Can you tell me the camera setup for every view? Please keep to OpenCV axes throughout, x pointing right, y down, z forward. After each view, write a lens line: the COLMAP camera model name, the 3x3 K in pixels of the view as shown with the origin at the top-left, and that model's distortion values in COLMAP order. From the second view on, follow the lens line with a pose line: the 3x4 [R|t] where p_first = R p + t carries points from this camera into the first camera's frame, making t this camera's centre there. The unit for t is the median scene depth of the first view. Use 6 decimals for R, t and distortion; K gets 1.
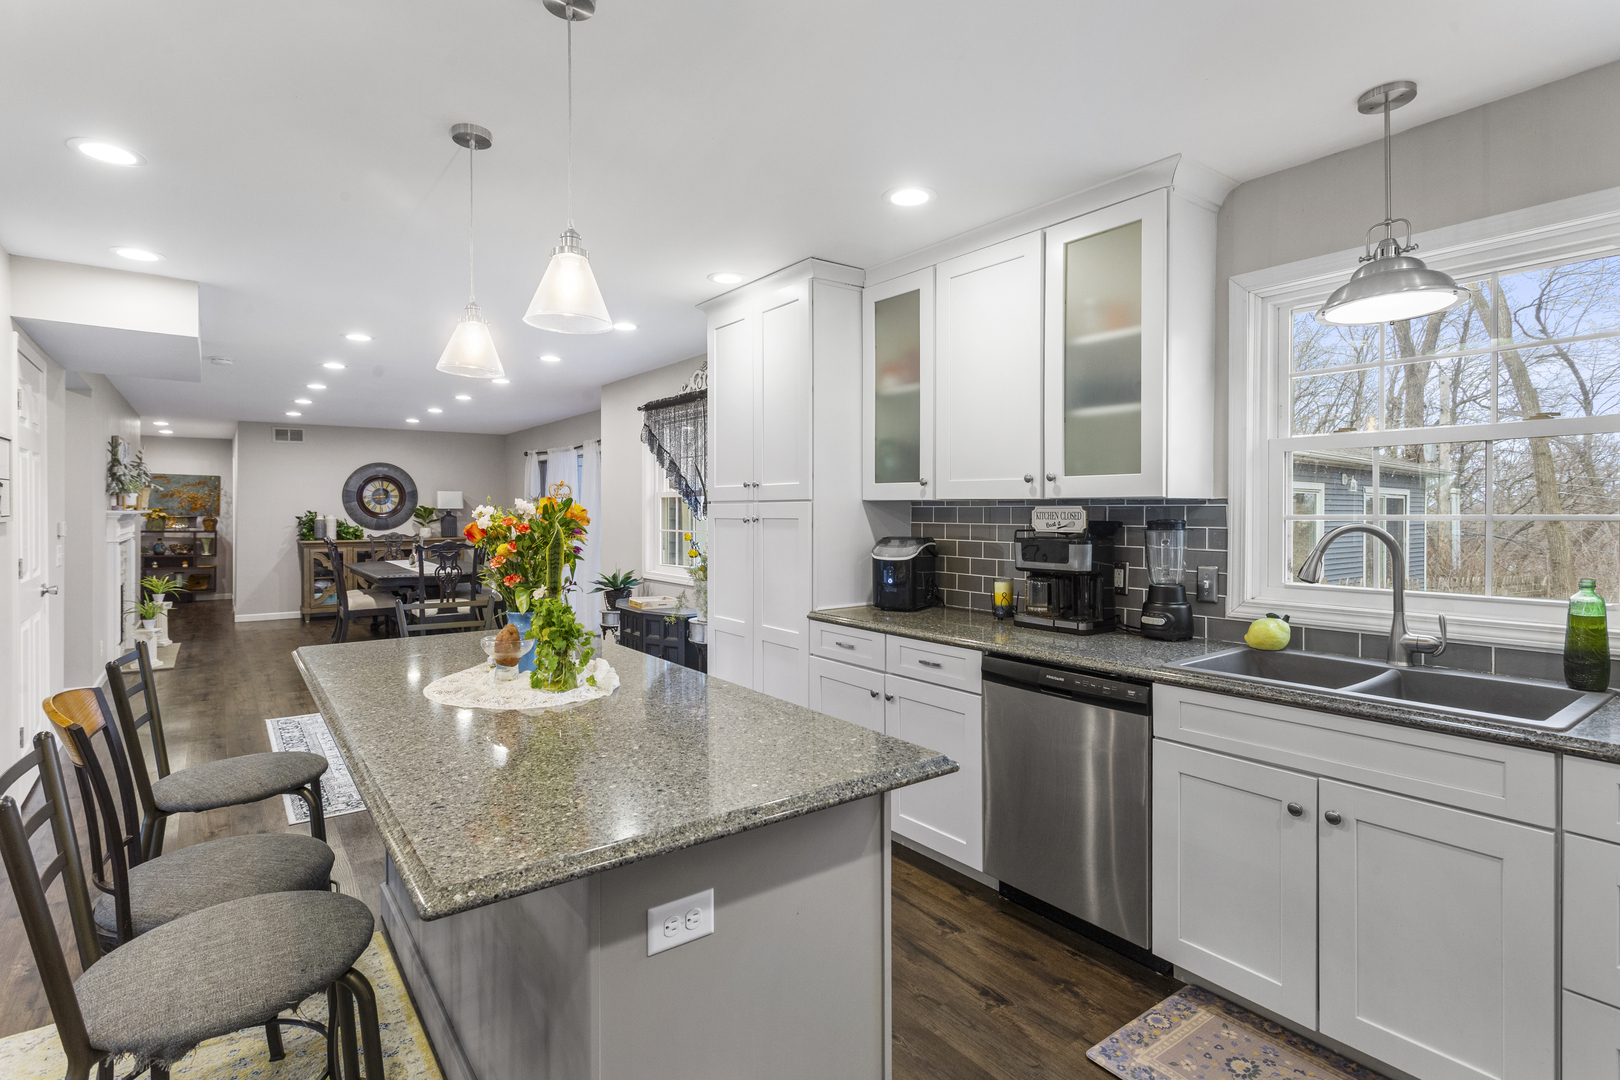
lens RADIAL K [[795.0, 0, 801.6], [0, 795.0, 517.4], [0, 0, 1]] dist [0.005300, 0.002219]
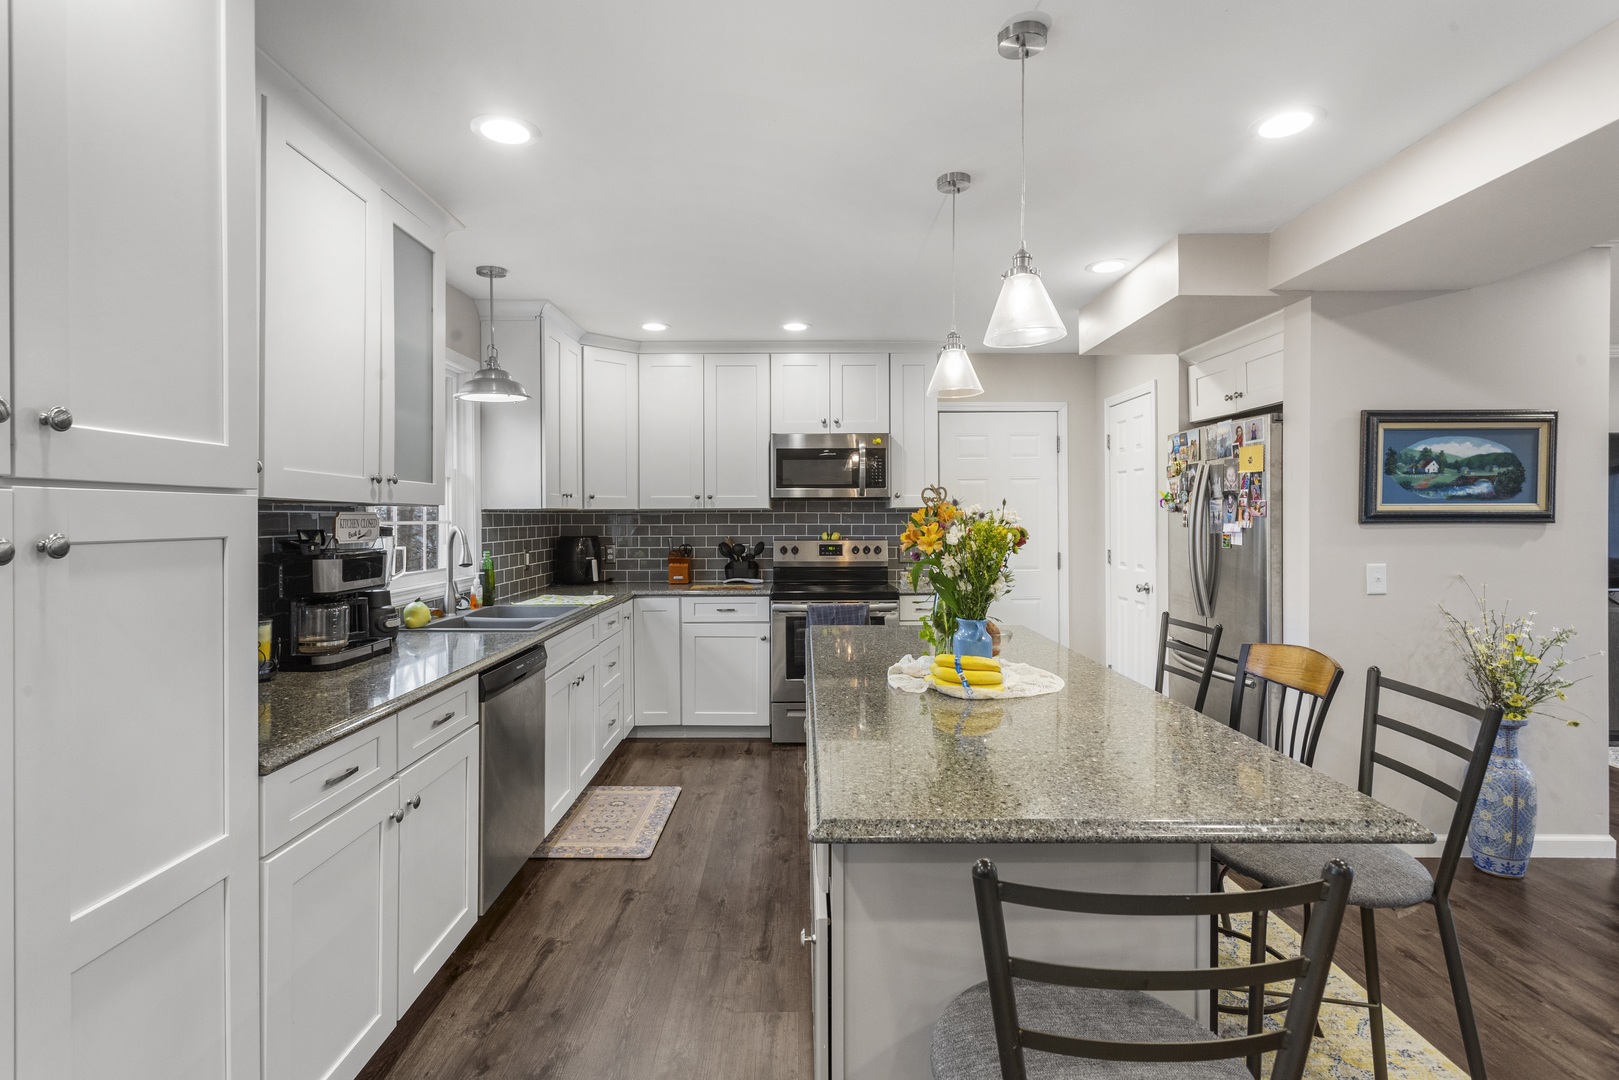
lens RADIAL K [[794.5, 0, 799.3], [0, 794.5, 529.5], [0, 0, 1]] dist [0.005300, 0.002219]
pose [[-0.805890, -0.004009, 0.592052, -0.162231], [0.009642, 0.999756, 0.019894, -0.002405], [-0.591987, 0.021741, -0.805654, 0.409164]]
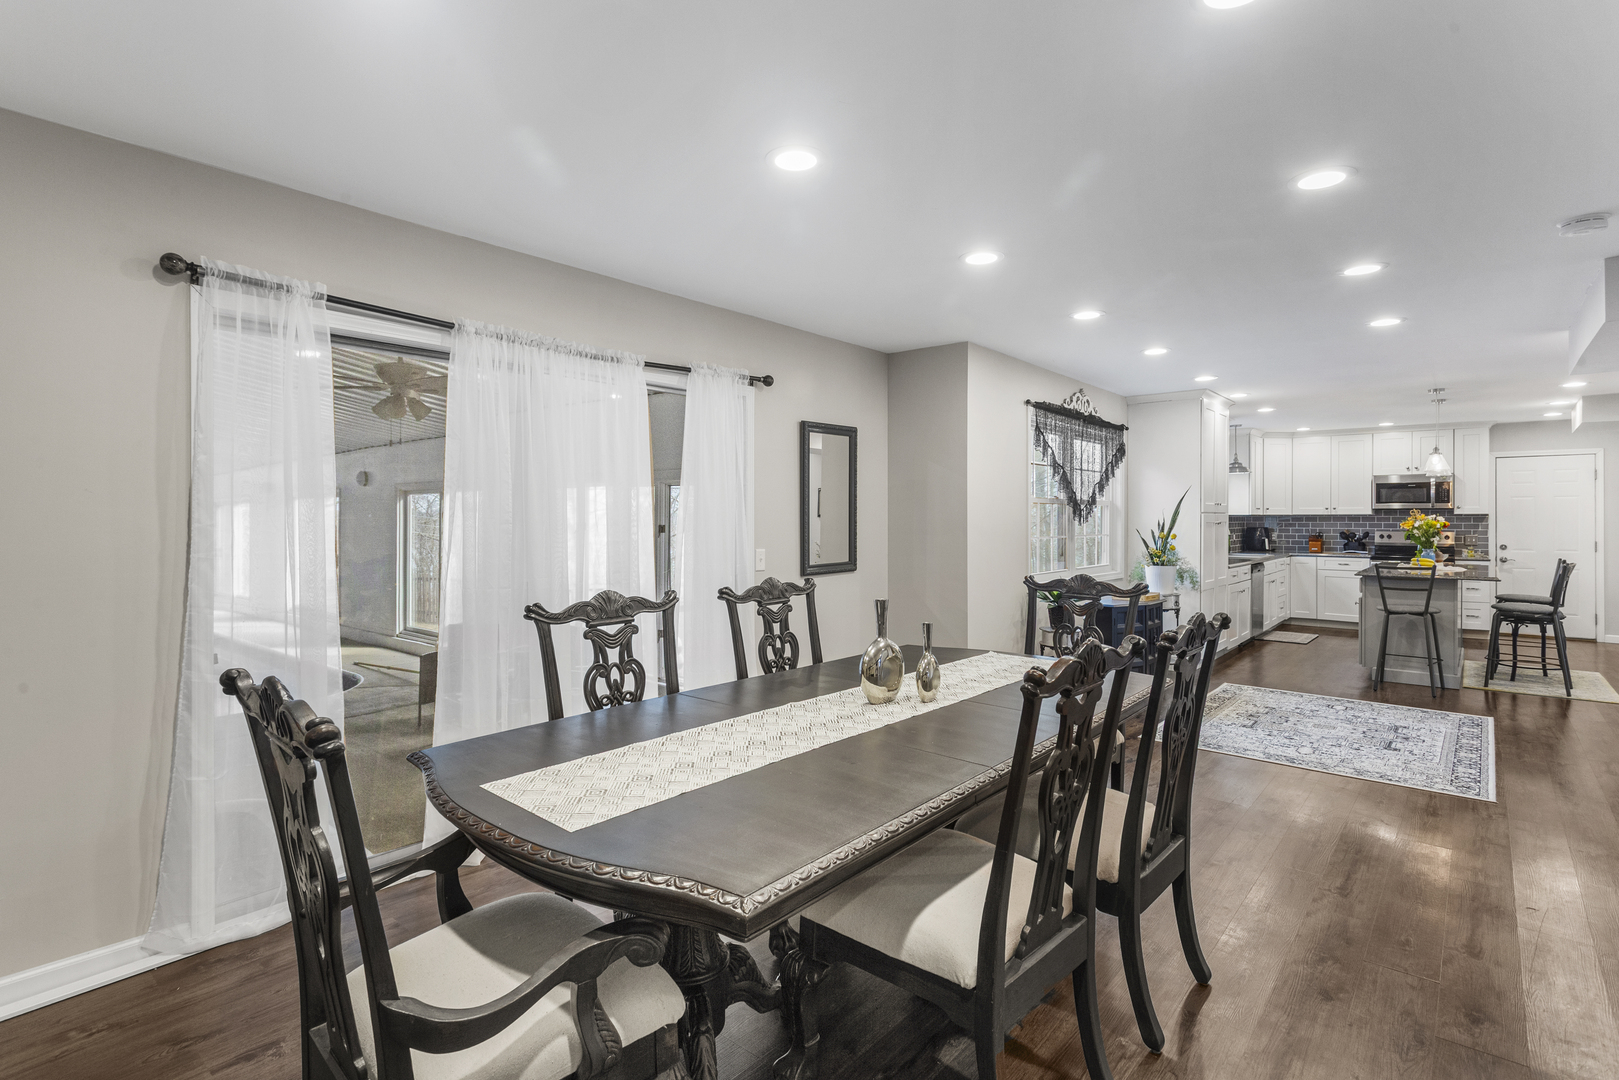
lens RADIAL K [[794.5, 0, 805.5], [0, 794.5, 525.3], [0, 0, 1]] dist [0.005300, 0.002219]
pose [[-0.230950, -0.004370, 0.972956, -0.614407], [0.009096, 0.999937, 0.006650, -0.004976], [-0.972923, 0.010386, -0.230896, 0.888051]]
